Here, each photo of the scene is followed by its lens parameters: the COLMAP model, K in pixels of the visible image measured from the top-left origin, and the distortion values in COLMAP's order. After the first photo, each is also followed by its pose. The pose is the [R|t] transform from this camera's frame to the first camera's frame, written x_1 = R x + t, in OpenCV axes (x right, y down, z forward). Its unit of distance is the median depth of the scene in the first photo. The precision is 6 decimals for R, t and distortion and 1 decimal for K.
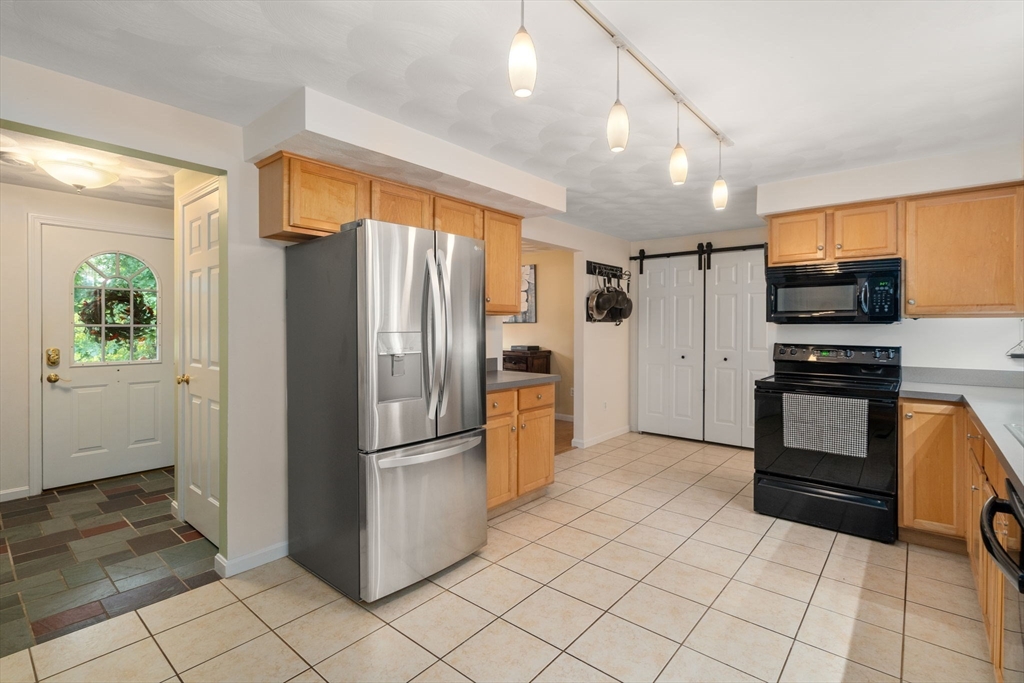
lens RADIAL K [[478.2, 0, 515.7], [0, 478.2, 329.2], [0, 0, 1]] dist [-0.004320, 0.000282]
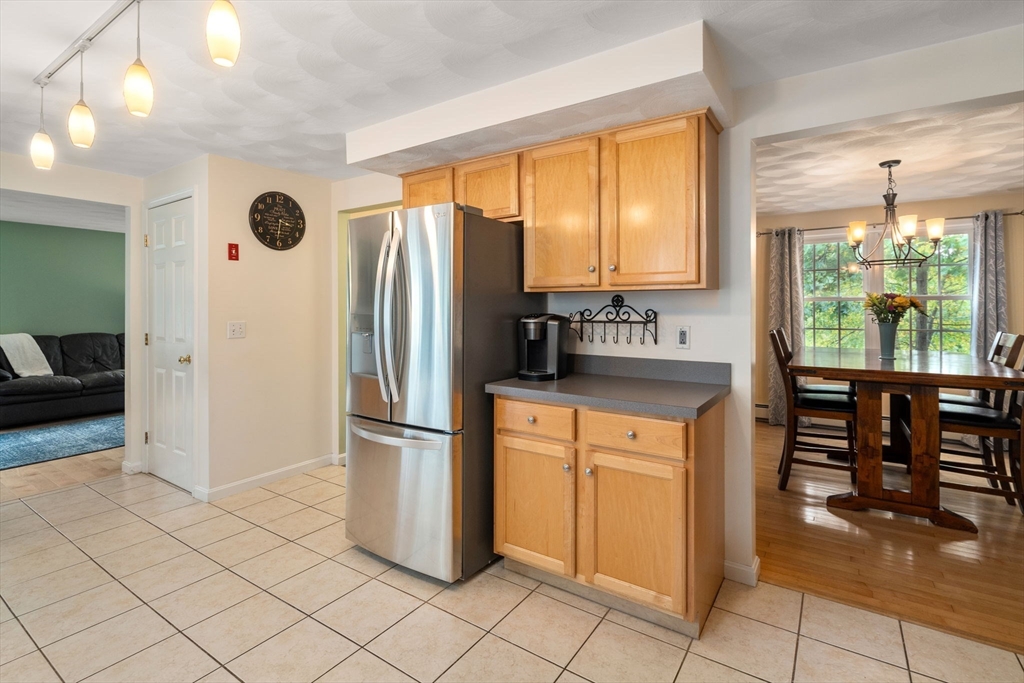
lens RADIAL K [[478.2, 0, 512.9], [0, 478.2, 314.9], [0, 0, 1]] dist [-0.004320, 0.000282]
pose [[0.106168, 0.011162, -0.994286, 0.626205], [-0.004158, 0.999933, 0.010782, -0.004571], [0.994340, 0.002989, 0.106207, 0.863137]]
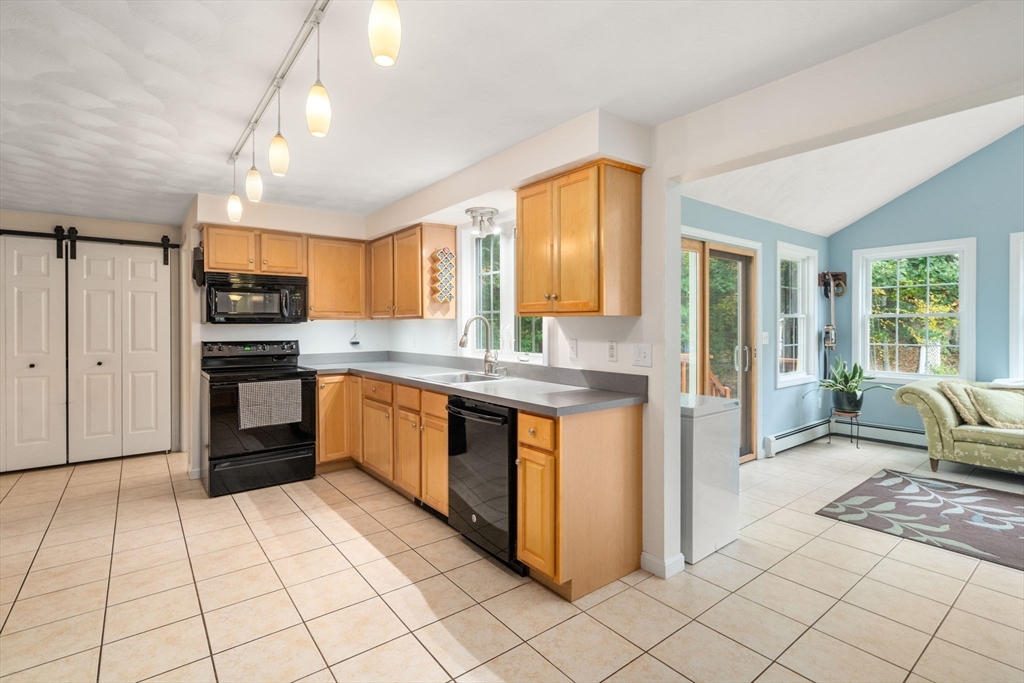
lens RADIAL K [[478.2, 0, 511.7], [0, 478.2, 333.4], [0, 0, 1]] dist [-0.004320, 0.000282]
pose [[0.207386, -0.021650, 0.978020, -0.428685], [0.010643, 0.999746, 0.019874, -0.003831], [-0.978201, 0.006288, 0.207564, 0.108041]]
